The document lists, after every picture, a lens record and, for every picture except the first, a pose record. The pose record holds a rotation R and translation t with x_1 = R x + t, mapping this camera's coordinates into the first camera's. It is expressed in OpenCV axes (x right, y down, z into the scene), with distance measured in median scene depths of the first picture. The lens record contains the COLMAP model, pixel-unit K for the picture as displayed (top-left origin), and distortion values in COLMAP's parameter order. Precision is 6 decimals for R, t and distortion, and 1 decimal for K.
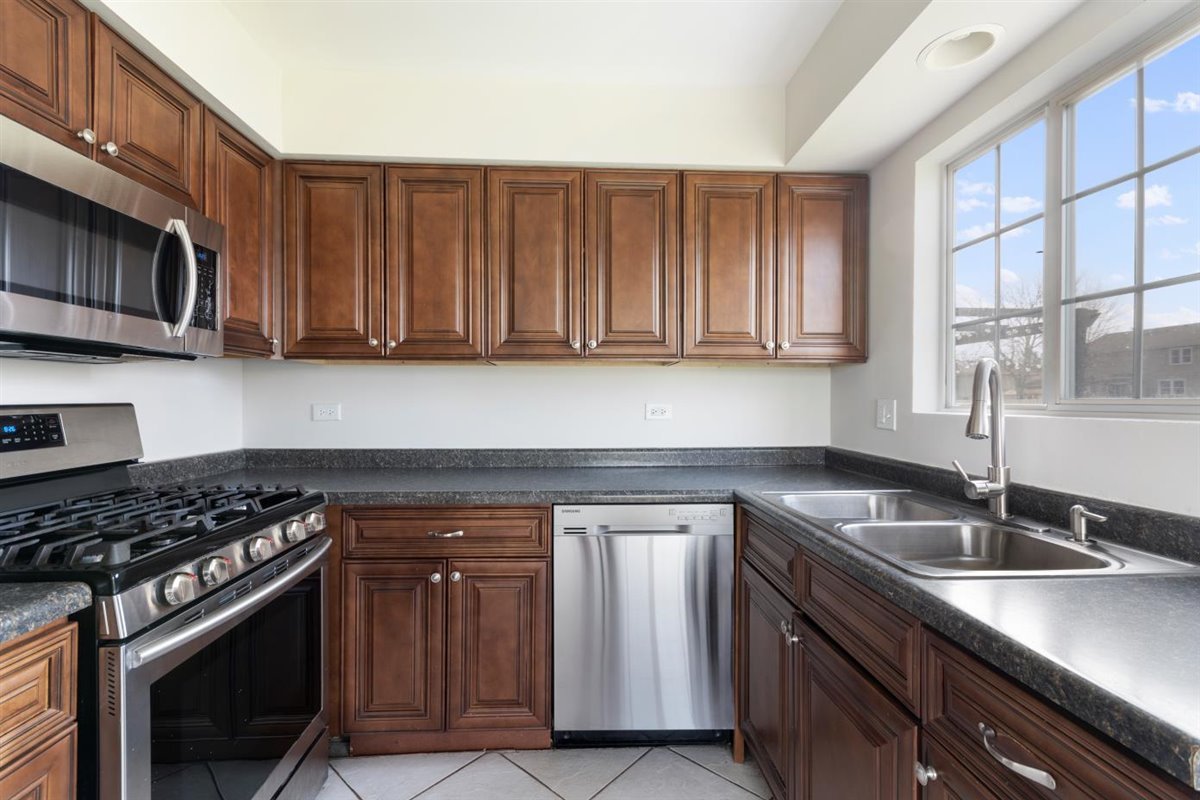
lens RADIAL K [[535.9, 0, 602.1], [0, 535.9, 404.6], [0, 0, 1]] dist [0.006113, -0.000453]
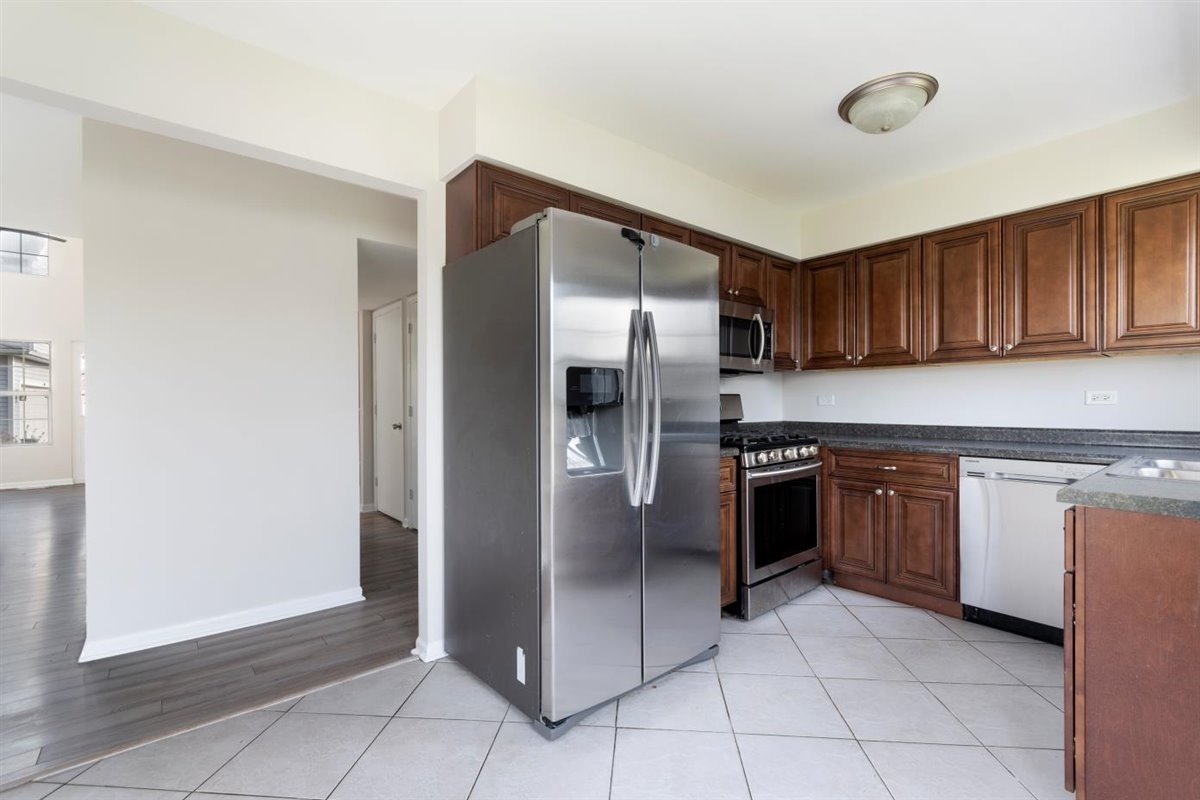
lens RADIAL K [[535.9, 0, 602.1], [0, 535.9, 404.6], [0, 0, 1]] dist [0.006113, -0.000453]
pose [[0.609979, -0.003690, -0.792409, 0.499205], [-0.001329, 0.999983, -0.005680, 0.048881], [0.792416, 0.004518, 0.609964, -0.740086]]
